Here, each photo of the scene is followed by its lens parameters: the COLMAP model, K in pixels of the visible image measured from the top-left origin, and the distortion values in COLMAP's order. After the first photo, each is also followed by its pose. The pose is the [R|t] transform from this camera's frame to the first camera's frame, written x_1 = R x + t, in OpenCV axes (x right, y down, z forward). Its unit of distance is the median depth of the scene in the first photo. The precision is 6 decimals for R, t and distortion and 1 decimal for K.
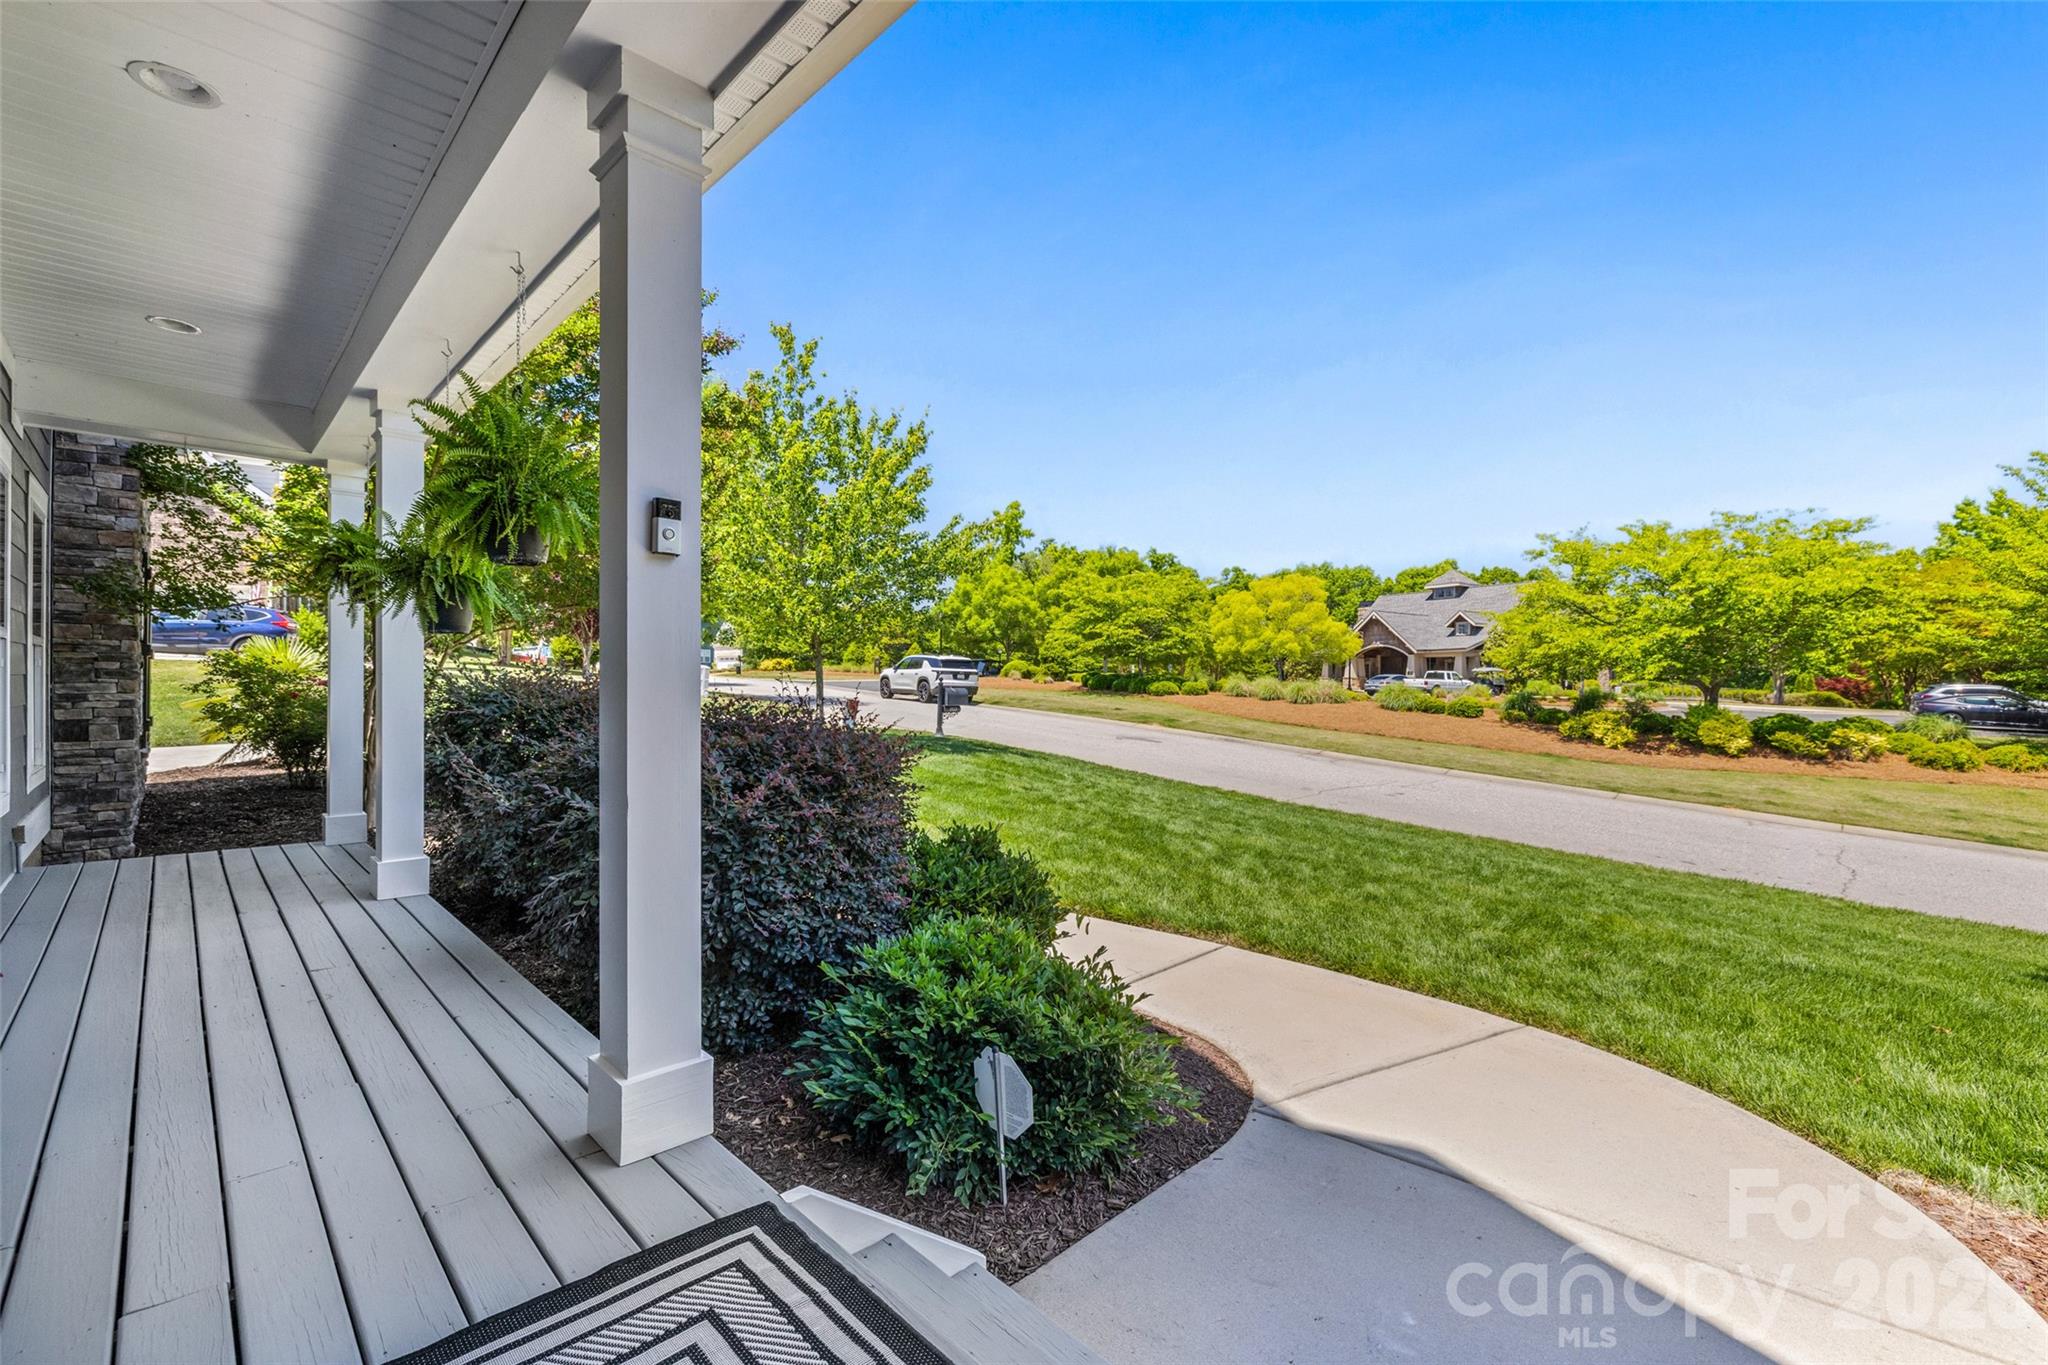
lens RADIAL K [[881.7, 0, 1035.7], [0, 881.7, 682.4], [0, 0, 1]] dist [-0.002155, 0.000023]
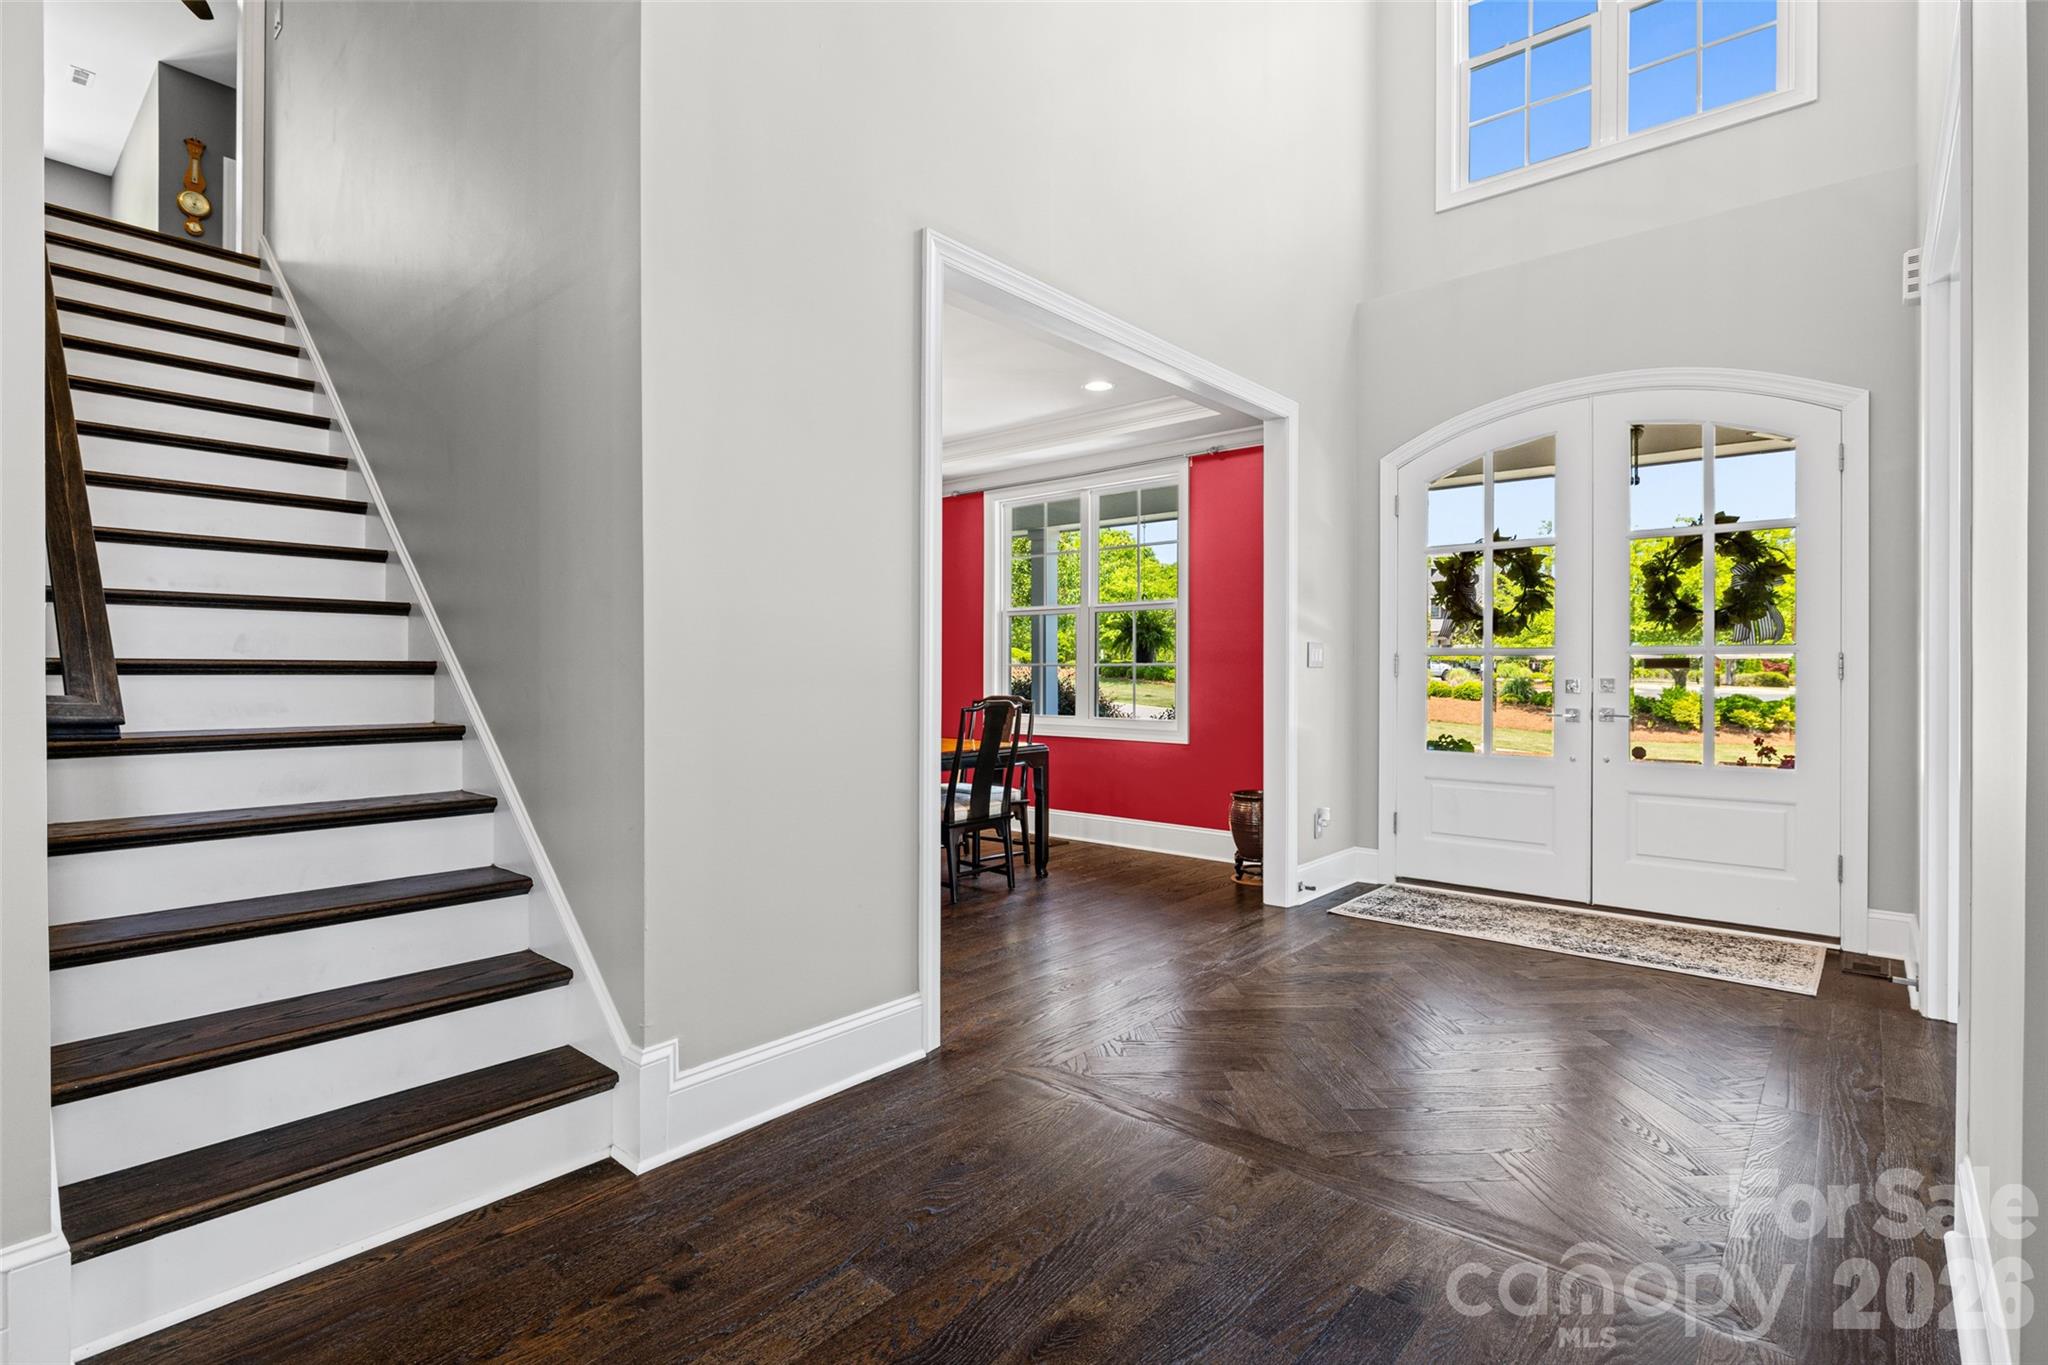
lens RADIAL K [[1047.3, 0, 1018.1], [0, 1047.3, 675.0], [0, 0, 1]] dist [0.002902, 0.000211]
pose [[0.993920, -0.010432, 0.109610, -0.227863], [0.009094, 0.999878, 0.012699, -0.014801], [-0.109729, -0.011625, 0.993894, -0.249917]]
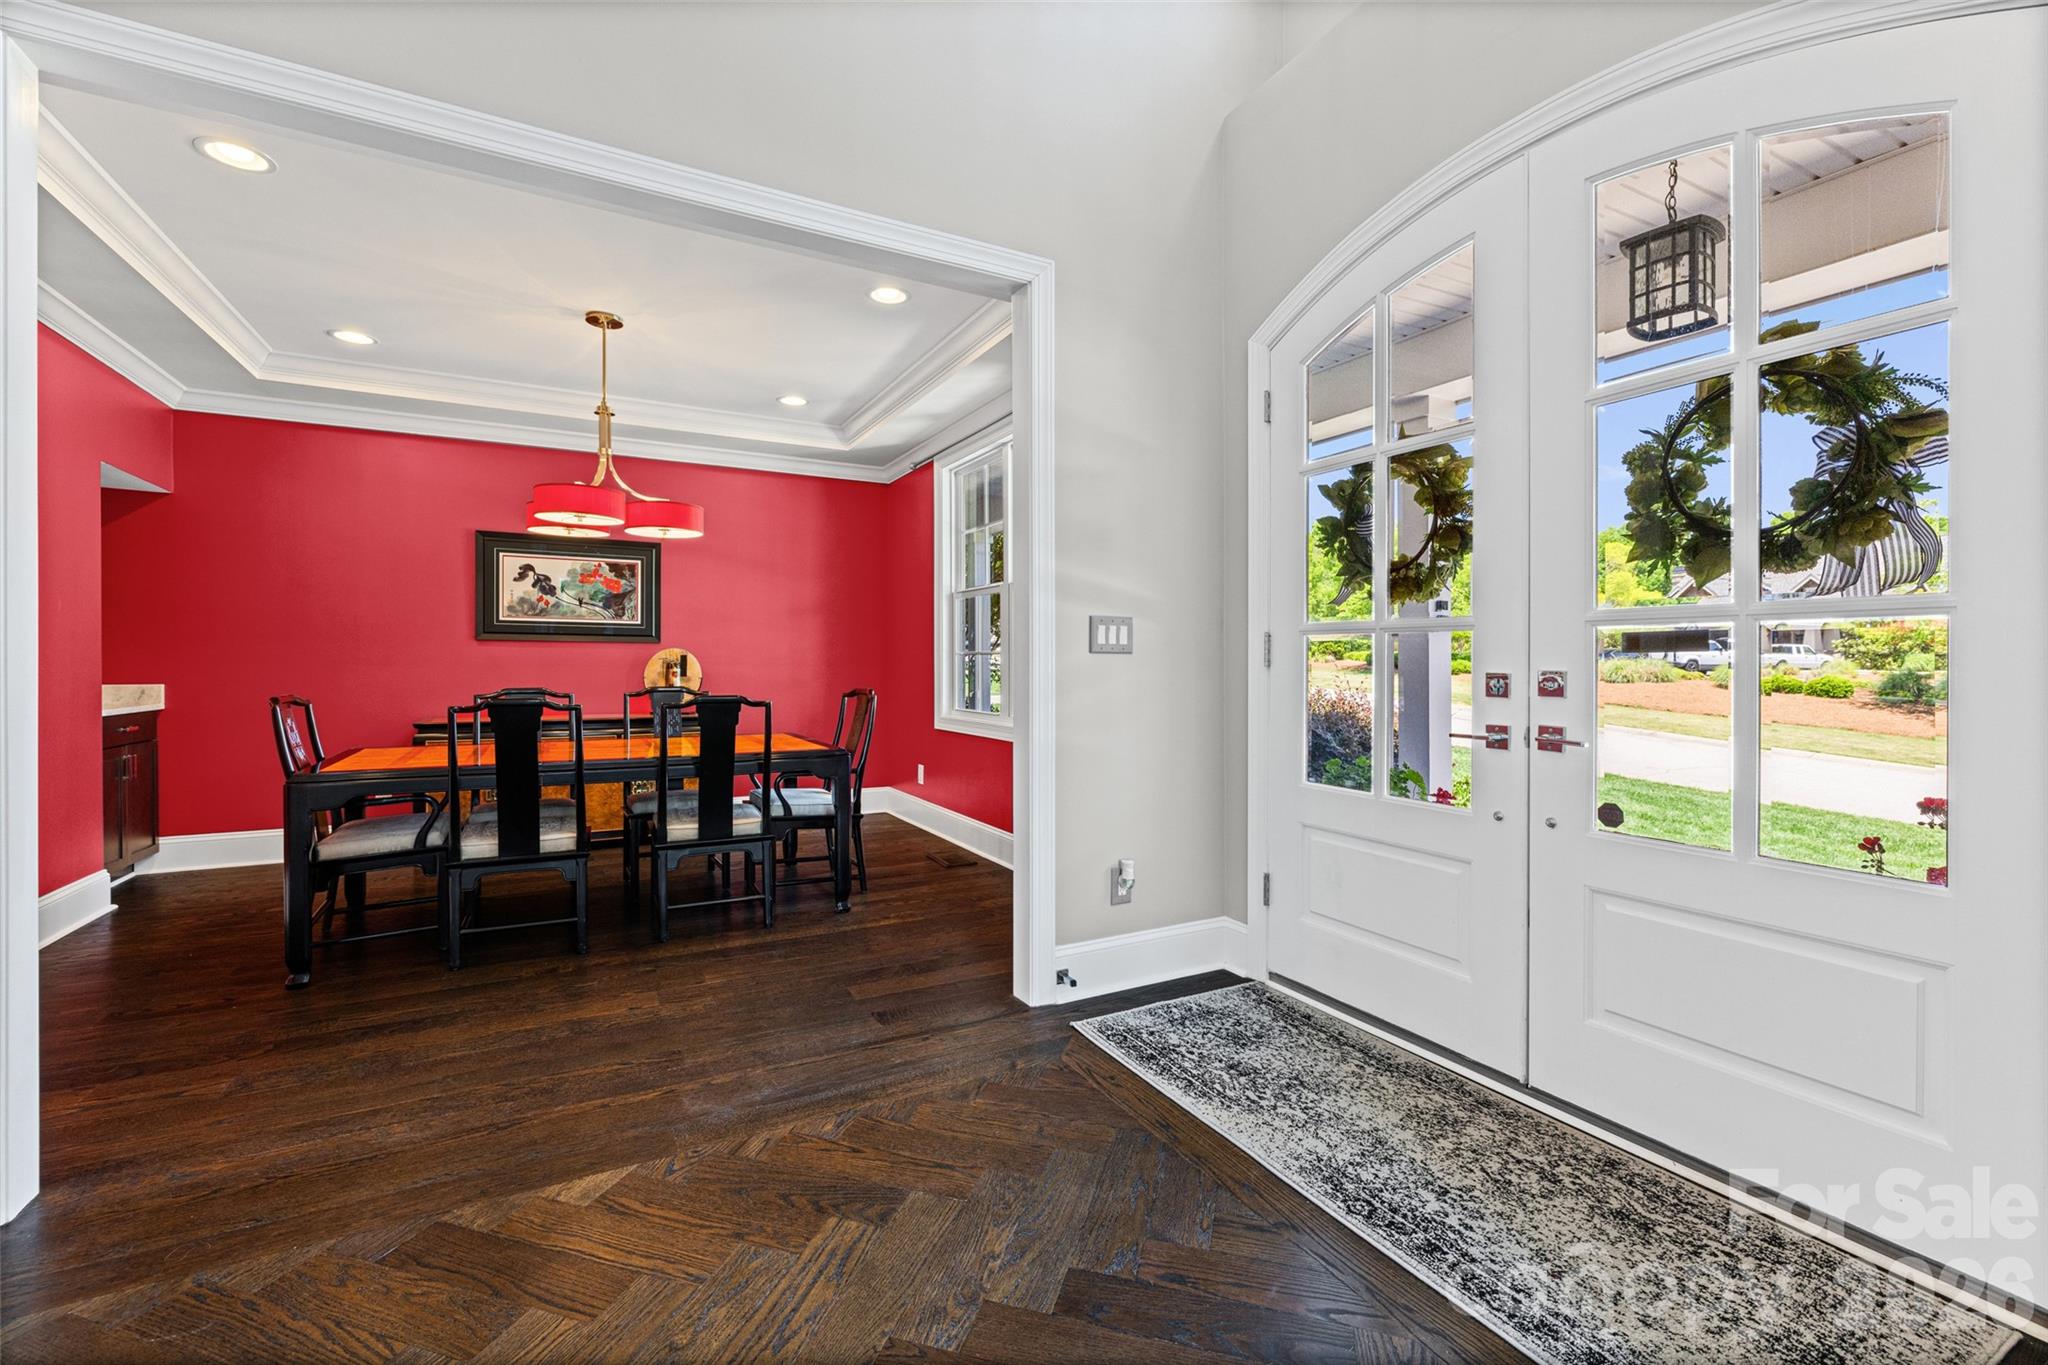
lens RADIAL K [[881.7, 0, 1028.0], [0, 881.7, 671.8], [0, 0, 1]] dist [-0.002155, 0.000023]
pose [[0.963324, -0.006512, -0.268261, -0.084603], [0.010794, 0.999837, 0.014492, -0.011606], [0.268123, -0.016856, 0.963237, -0.134330]]
